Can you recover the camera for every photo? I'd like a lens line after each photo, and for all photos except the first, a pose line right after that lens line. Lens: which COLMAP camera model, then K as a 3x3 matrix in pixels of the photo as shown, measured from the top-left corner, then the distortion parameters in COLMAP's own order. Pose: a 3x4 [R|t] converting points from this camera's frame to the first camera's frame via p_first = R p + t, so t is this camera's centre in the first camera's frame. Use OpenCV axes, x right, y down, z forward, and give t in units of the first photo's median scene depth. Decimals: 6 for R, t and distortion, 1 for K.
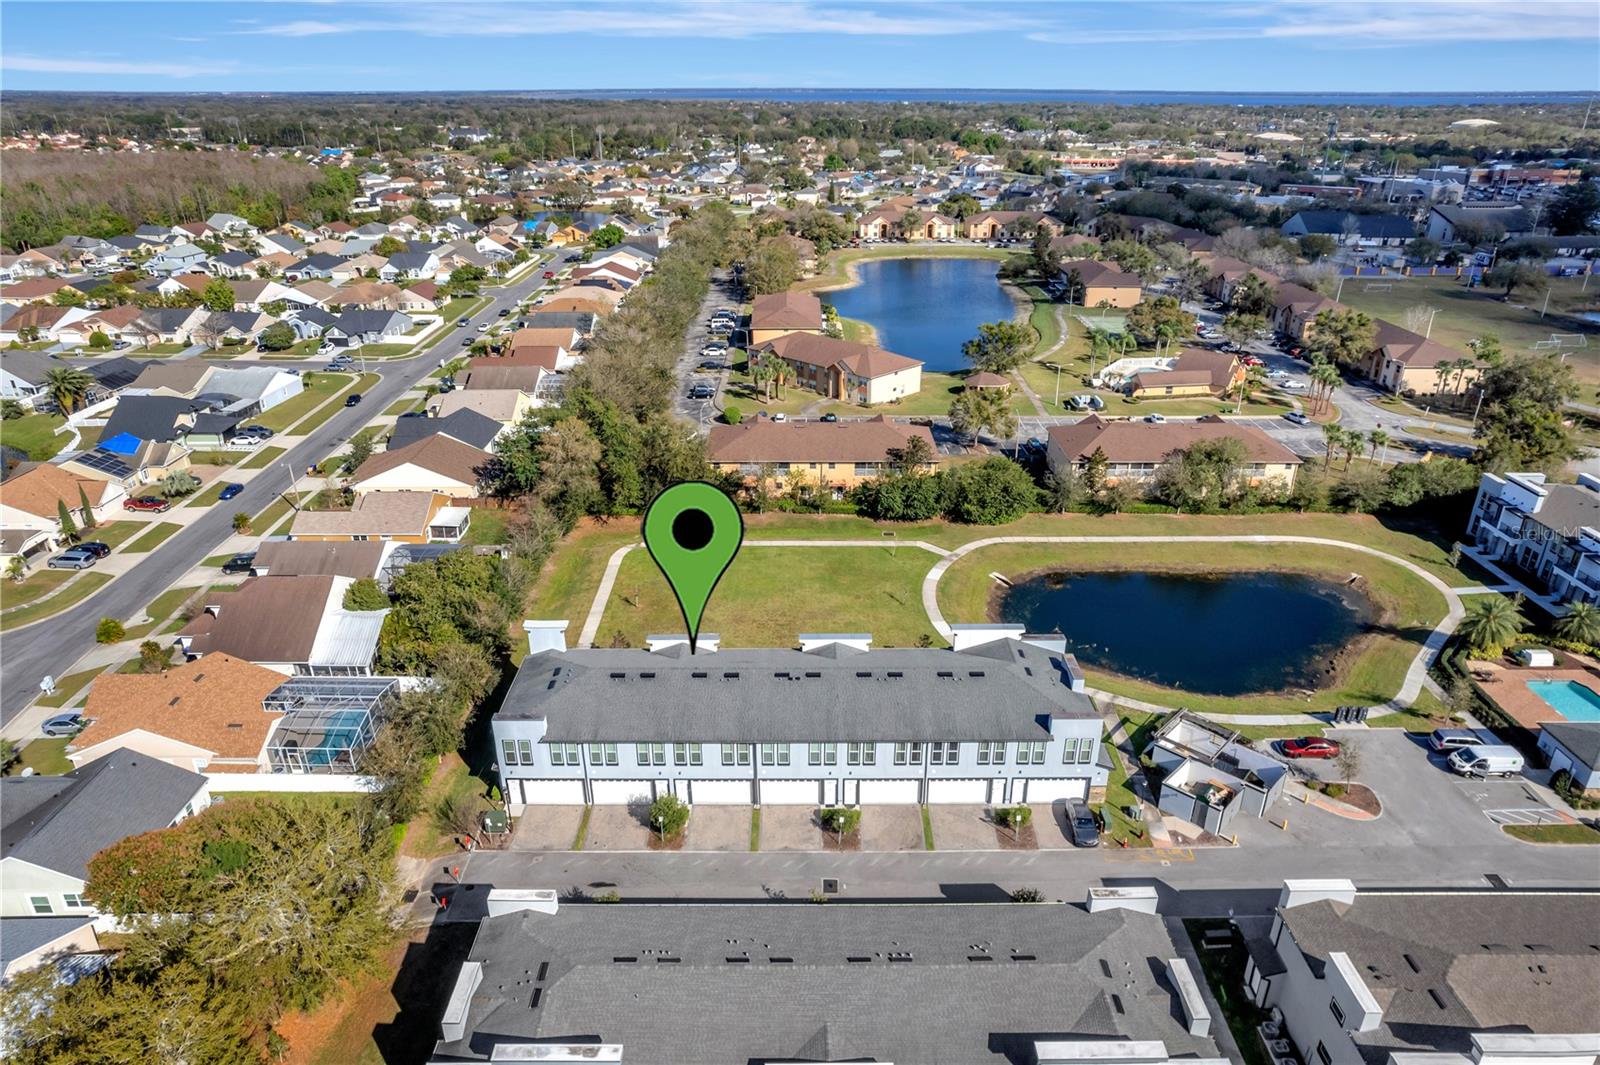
lens RADIAL K [[1033.1, 0, 798.0], [0, 1033.1, 532.4], [0, 0, 1]] dist [-0.067210, 0.057223]
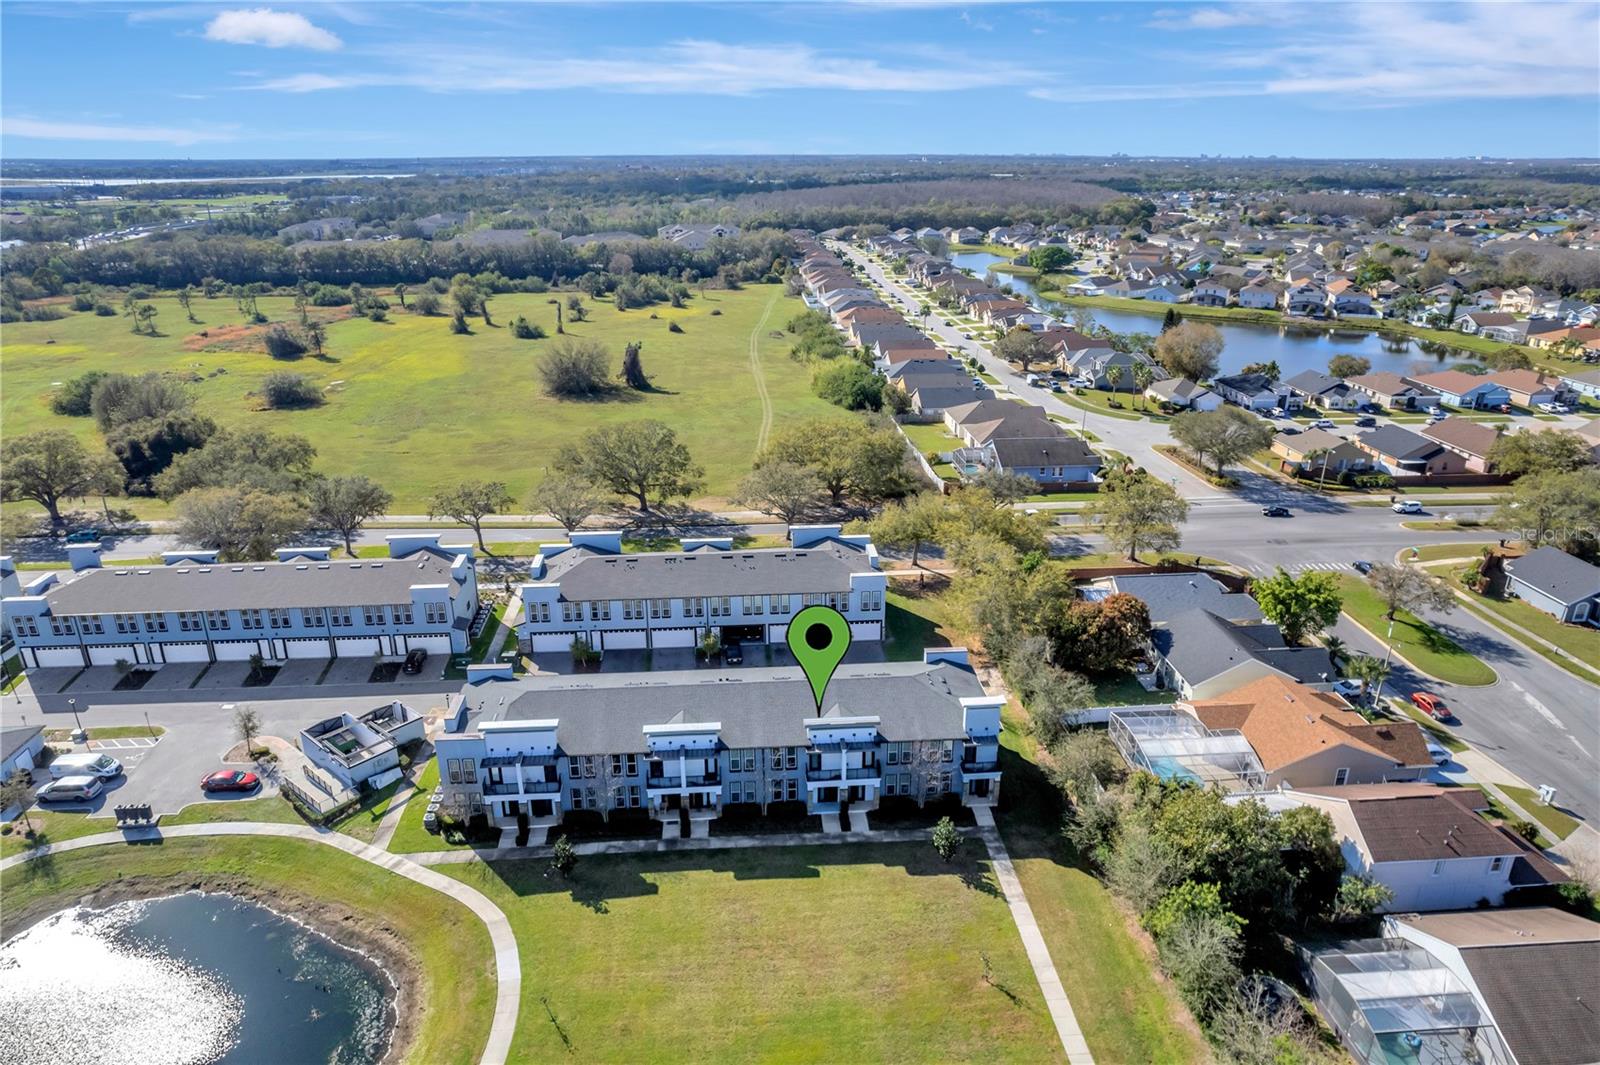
lens RADIAL K [[1033.1, 0, 798.0], [0, 1033.1, 532.4], [0, 0, 1]] dist [-0.067210, 0.057223]
pose [[-0.997117, 0.027614, -0.070676, -0.005777], [-0.029629, 0.715799, 0.697677, -0.609260], [0.069855, 0.697760, -0.712917, 1.378093]]
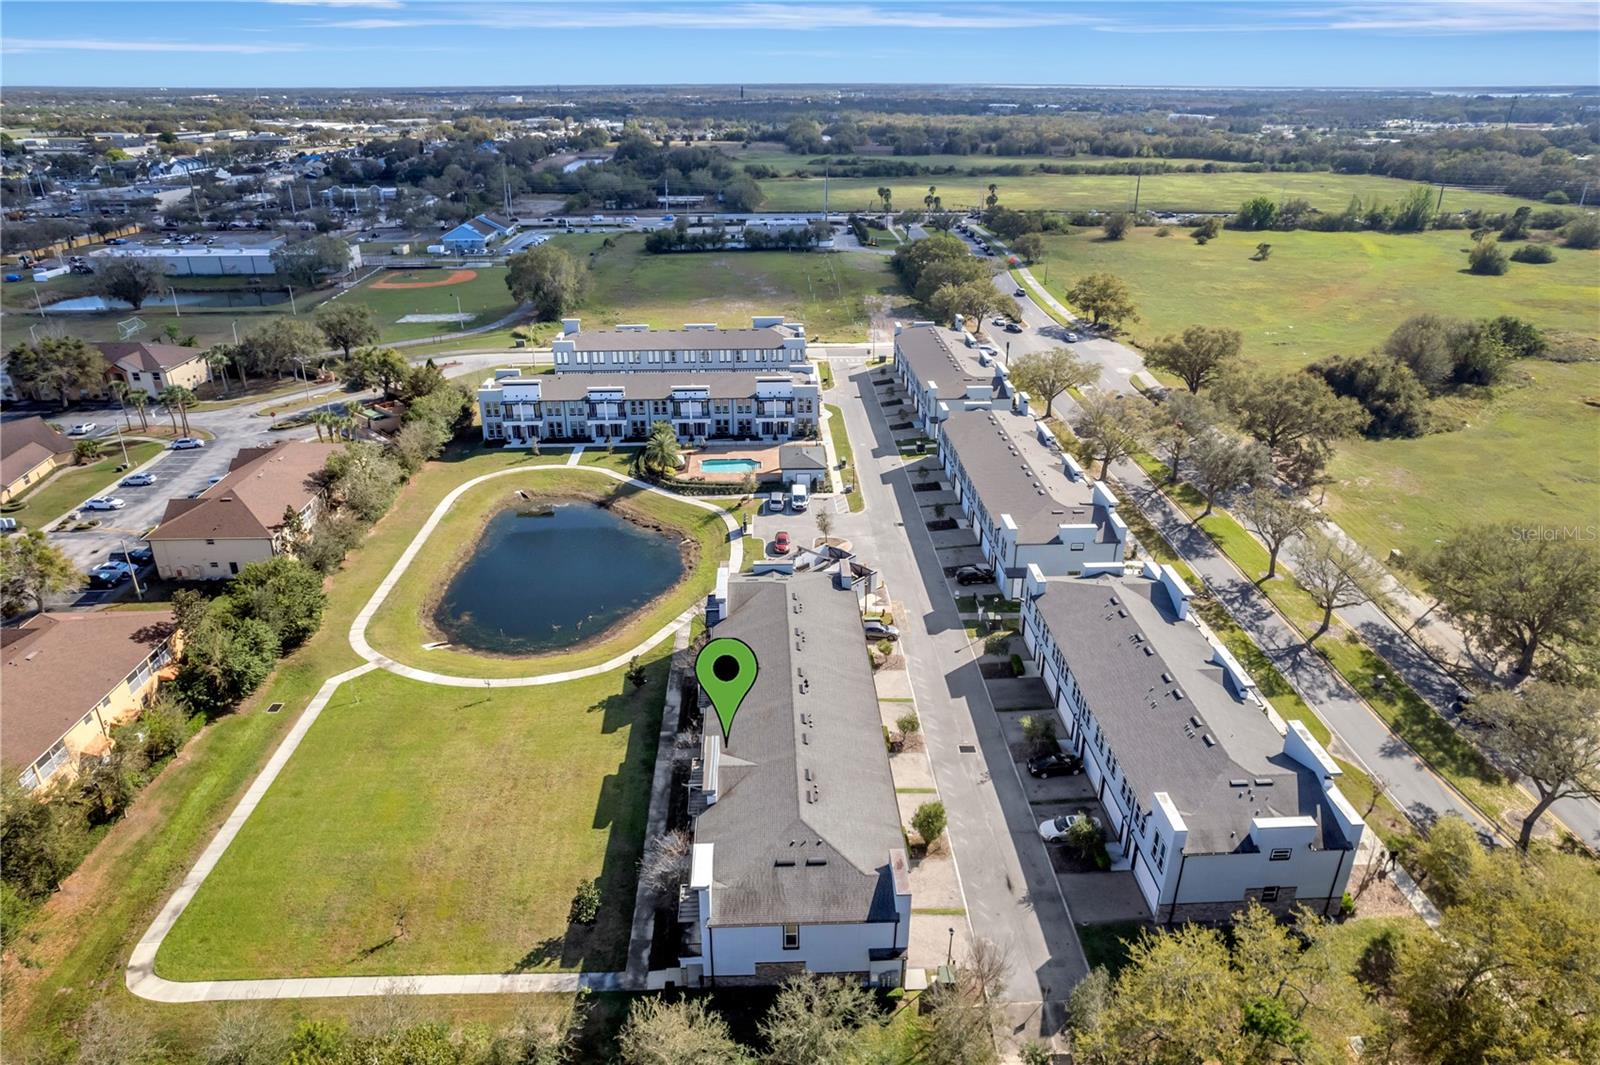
lens RADIAL K [[1020.1, 0, 800.0], [0, 1020.1, 532.5], [0, 0, 1]] dist [-0.059487, 0.055771]
pose [[-0.036613, -0.409030, 0.911786, -0.688126], [0.403899, 0.828499, 0.387886, -0.298788], [-0.914071, 0.382471, 0.134873, 0.670652]]
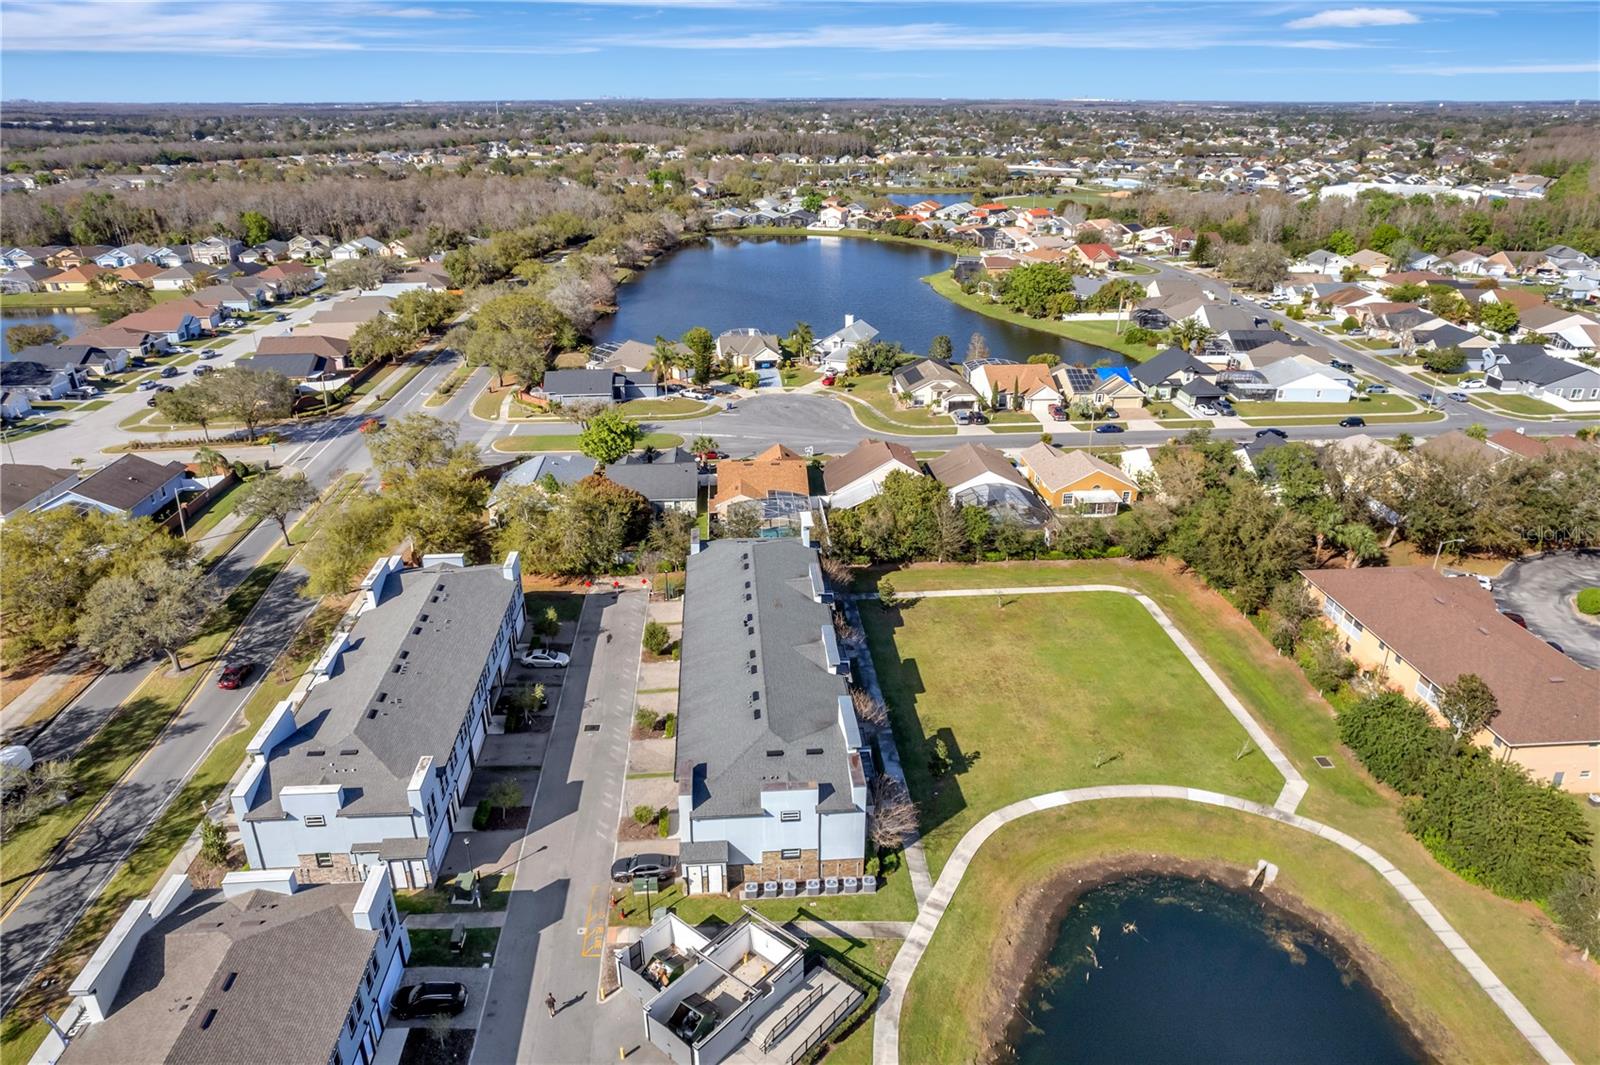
lens RADIAL K [[1033.1, 0, 798.0], [0, 1033.1, 532.4], [0, 0, 1]] dist [-0.067210, 0.057223]
pose [[0.073949, 0.394723, -0.915819, 0.801969], [-0.400711, 0.852700, 0.335162, -0.277178], [0.913215, 0.342194, 0.221227, 0.633324]]
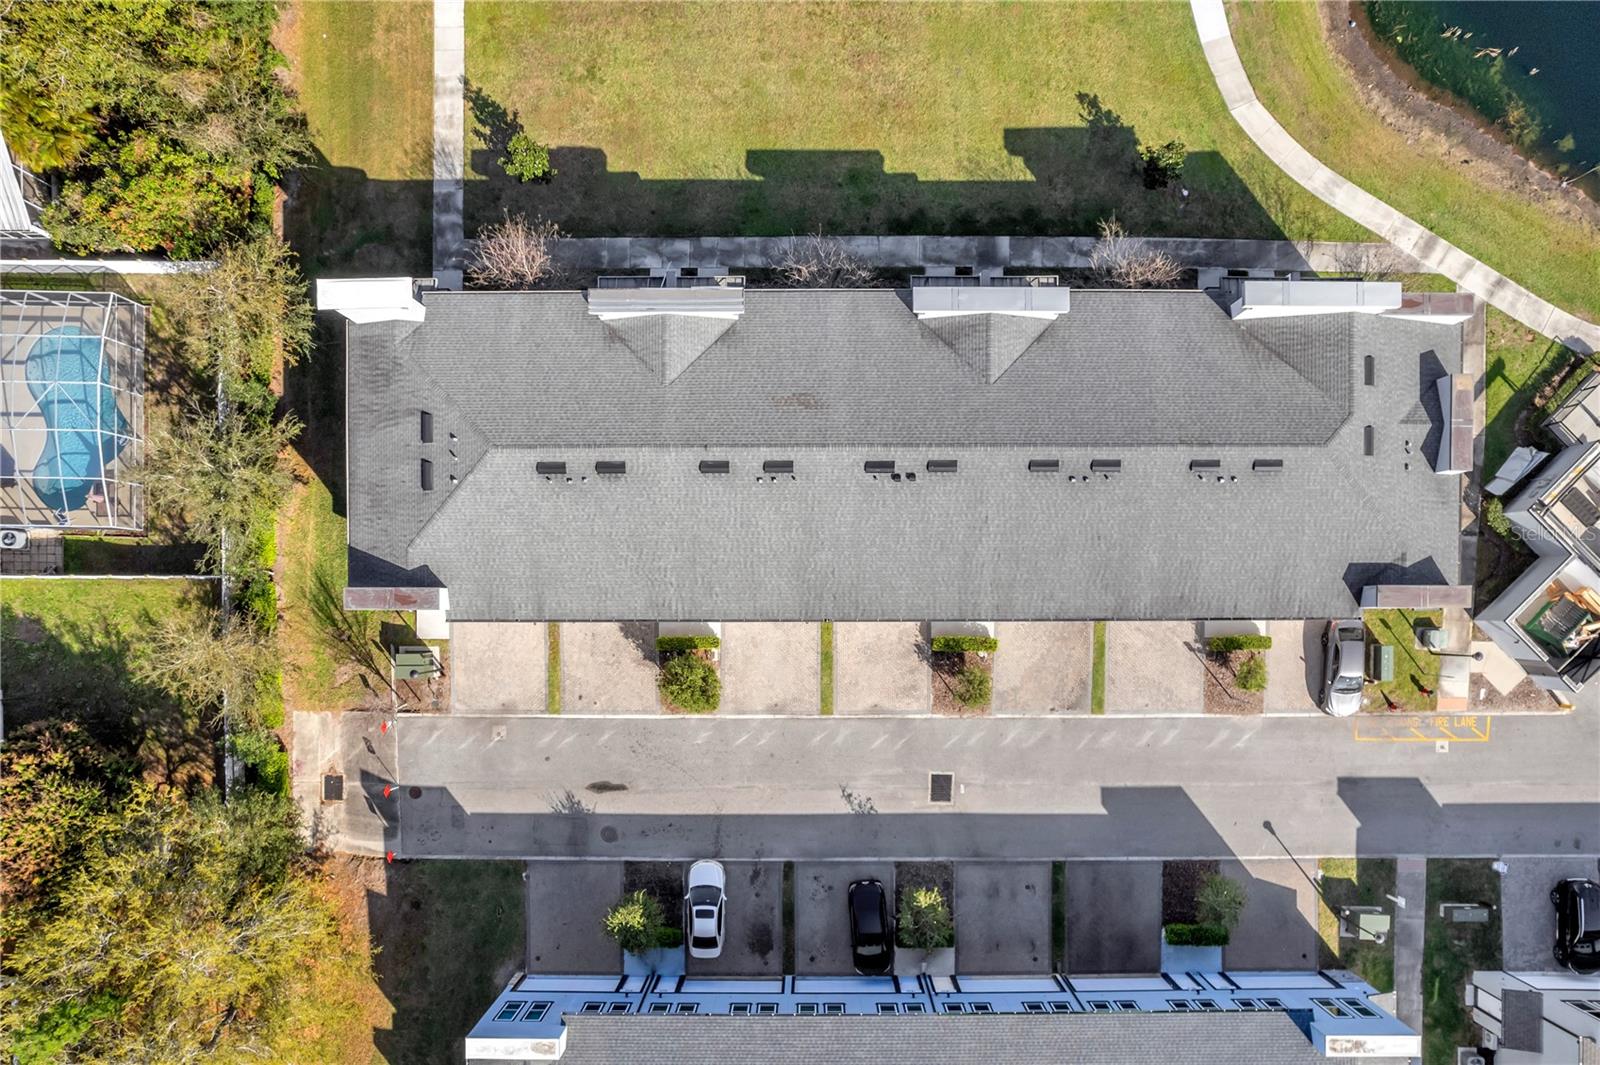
lens RADIAL K [[1064.7, 0, 808.2], [0, 1064.7, 641.5], [0, 0, 1]] dist [-0.059611, 0.042095]
pose [[0.999996, -0.000715, -0.002909, -0.039961], [0.002964, 0.376857, 0.926267, -0.252498], [0.000433, -0.926271, 0.376857, 0.599911]]
